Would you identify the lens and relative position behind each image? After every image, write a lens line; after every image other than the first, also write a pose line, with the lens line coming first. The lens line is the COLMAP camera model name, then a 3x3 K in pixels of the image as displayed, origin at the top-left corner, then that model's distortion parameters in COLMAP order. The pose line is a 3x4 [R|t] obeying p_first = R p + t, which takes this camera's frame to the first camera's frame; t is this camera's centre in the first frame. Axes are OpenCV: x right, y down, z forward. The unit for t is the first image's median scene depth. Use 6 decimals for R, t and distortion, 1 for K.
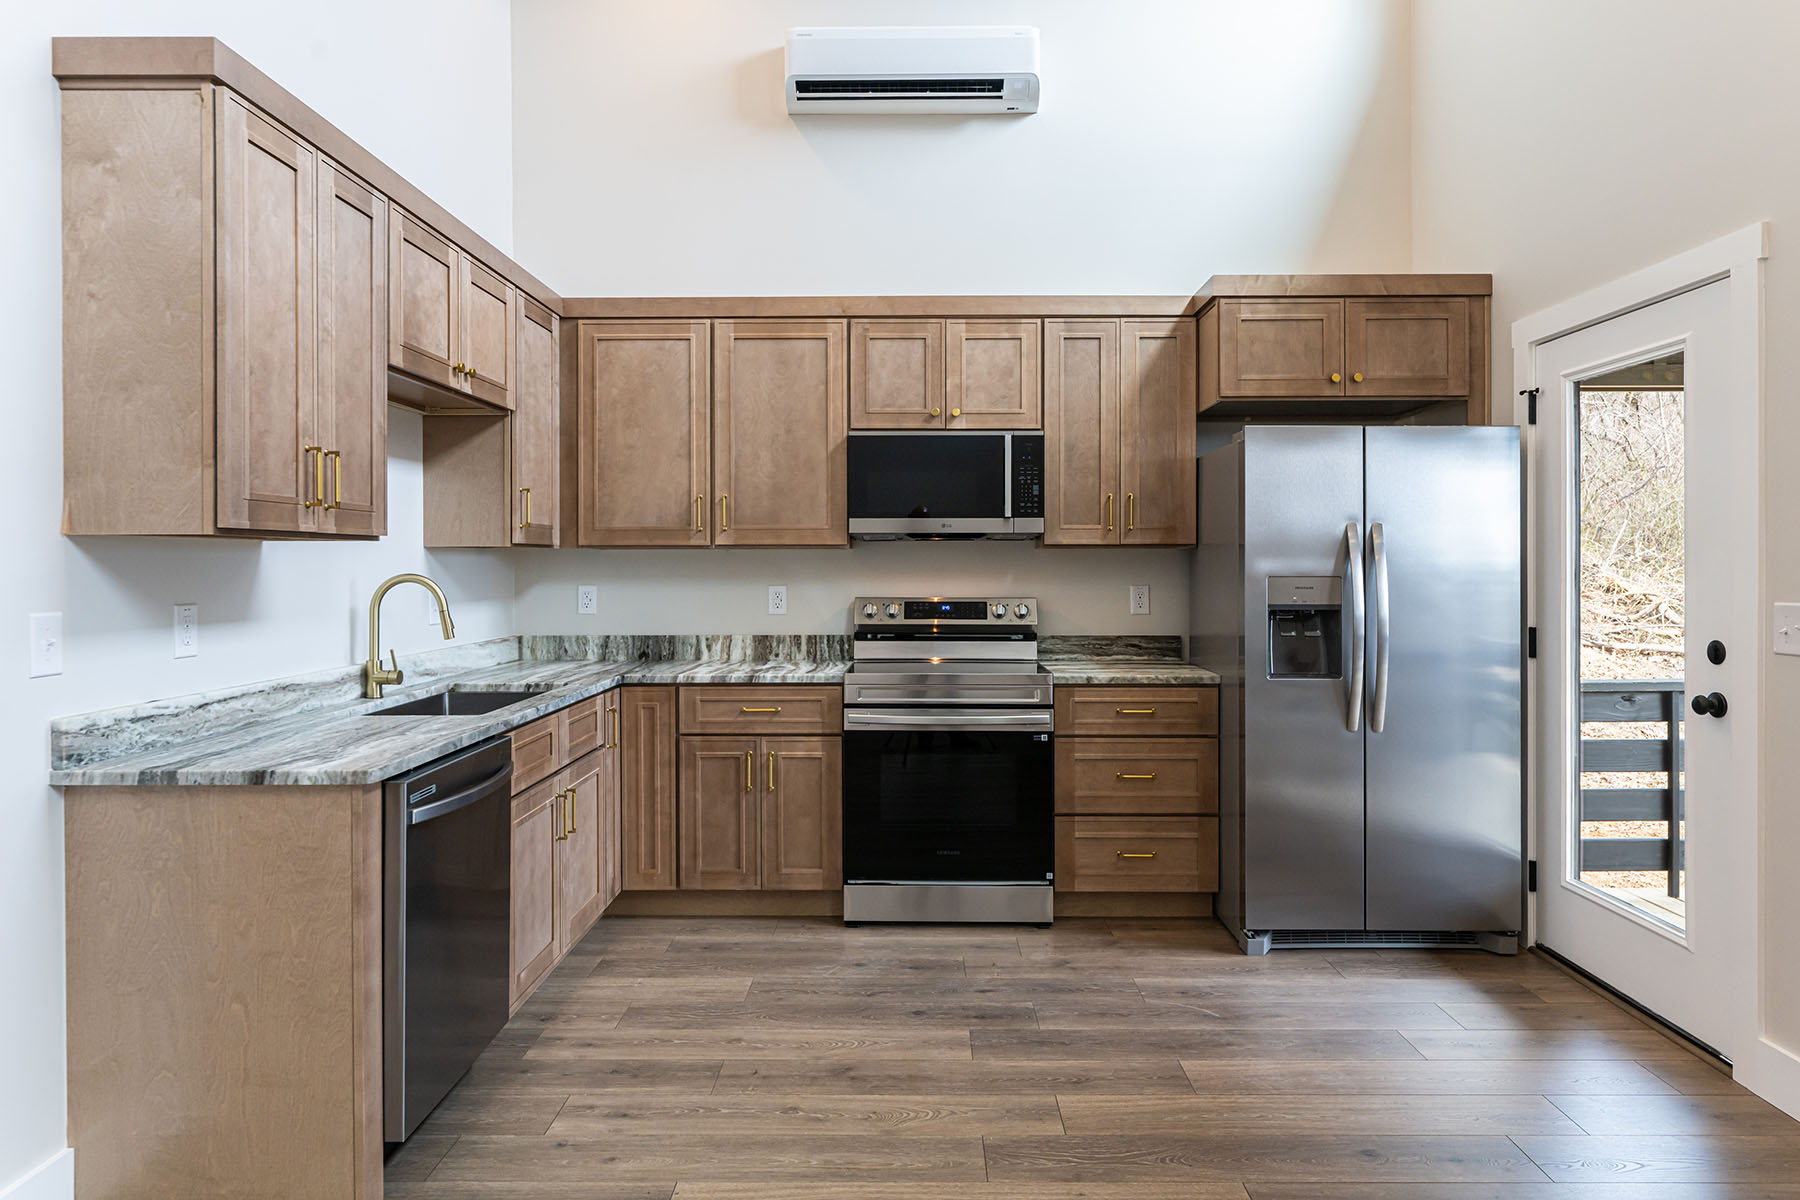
lens RADIAL K [[1088.2, 0, 908.6], [0, 1088.2, 563.2], [0, 0, 1]] dist [-0.001832, -0.000977]
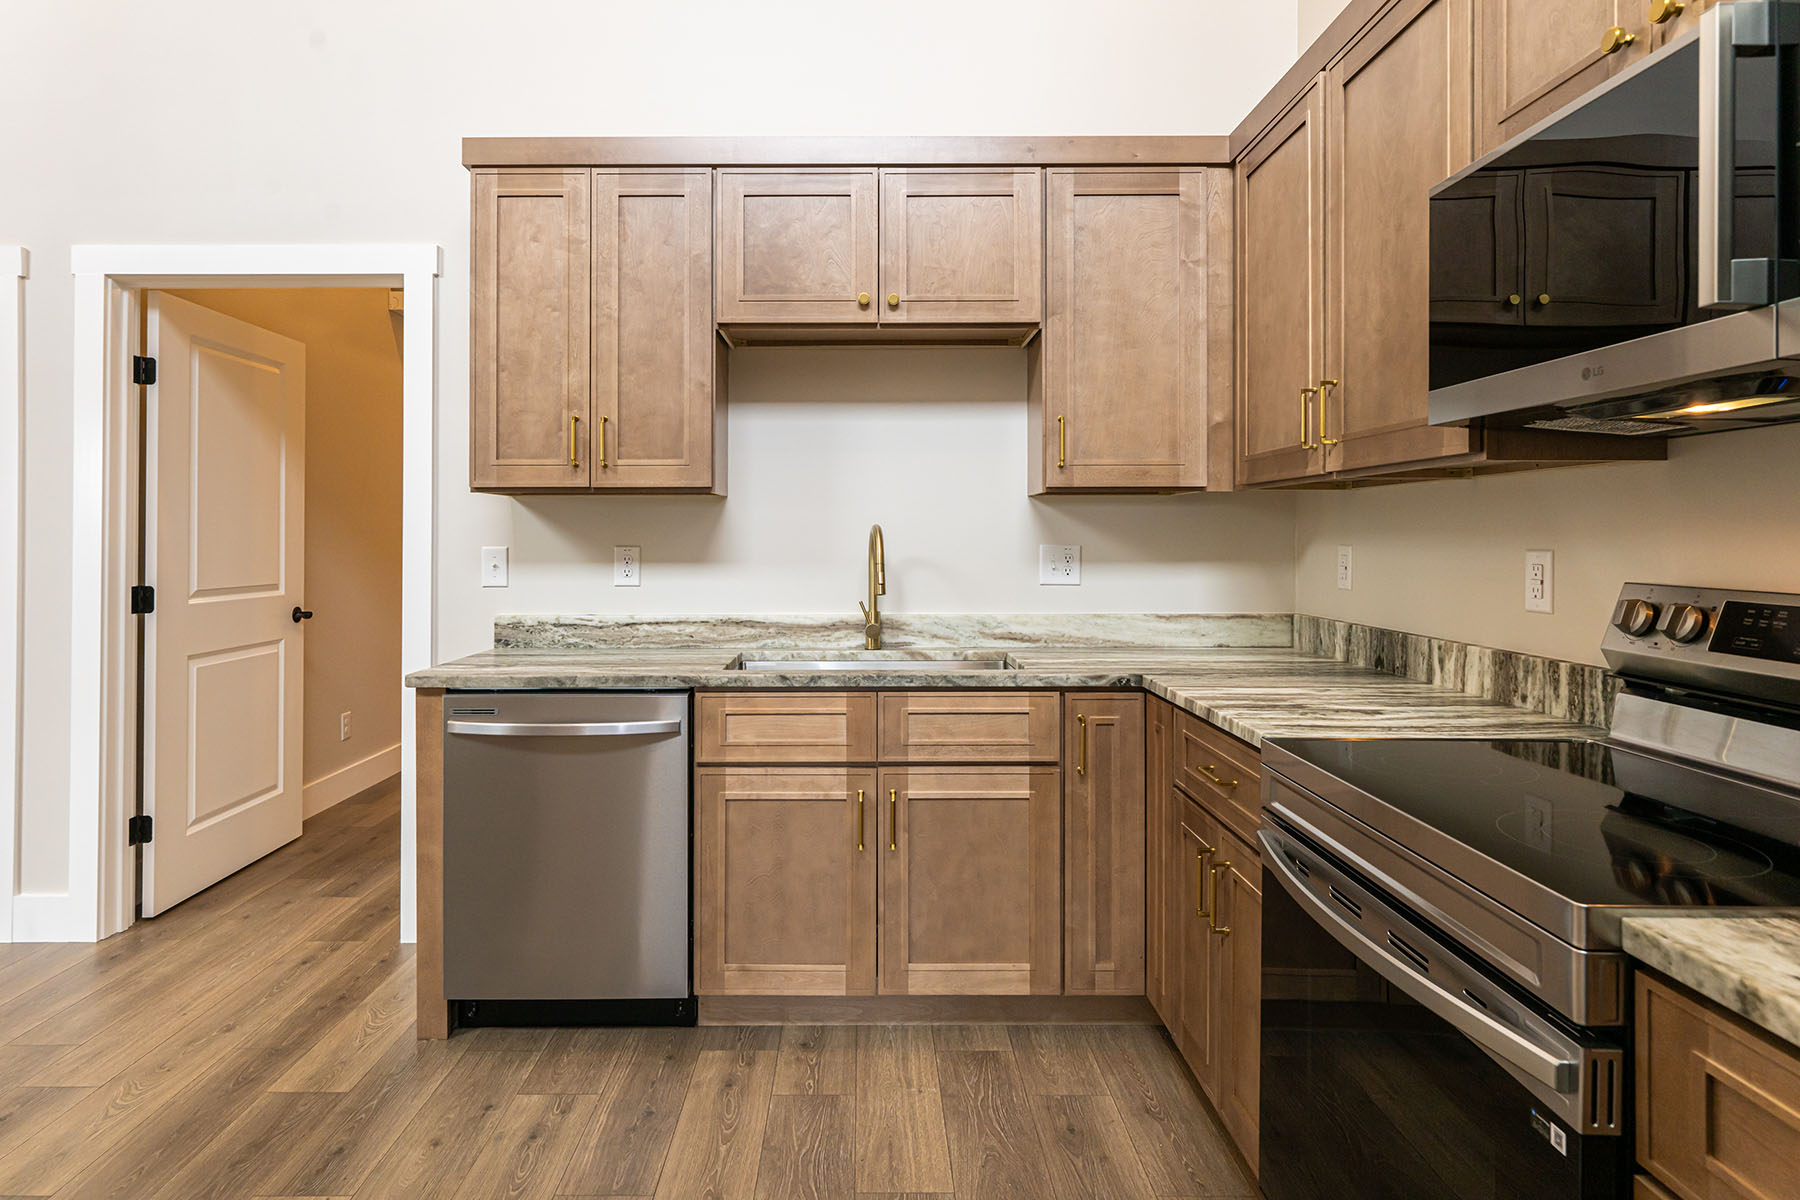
lens RADIAL K [[1022.3, 0, 869.4], [0, 1022.3, 523.4], [0, 0, 1]] dist [-0.001023, 0.001339]
pose [[0.004291, -0.008972, -0.999951, 0.389220], [0.002282, 0.999957, -0.008962, 0.015102], [0.999988, -0.002243, 0.004311, 0.870154]]
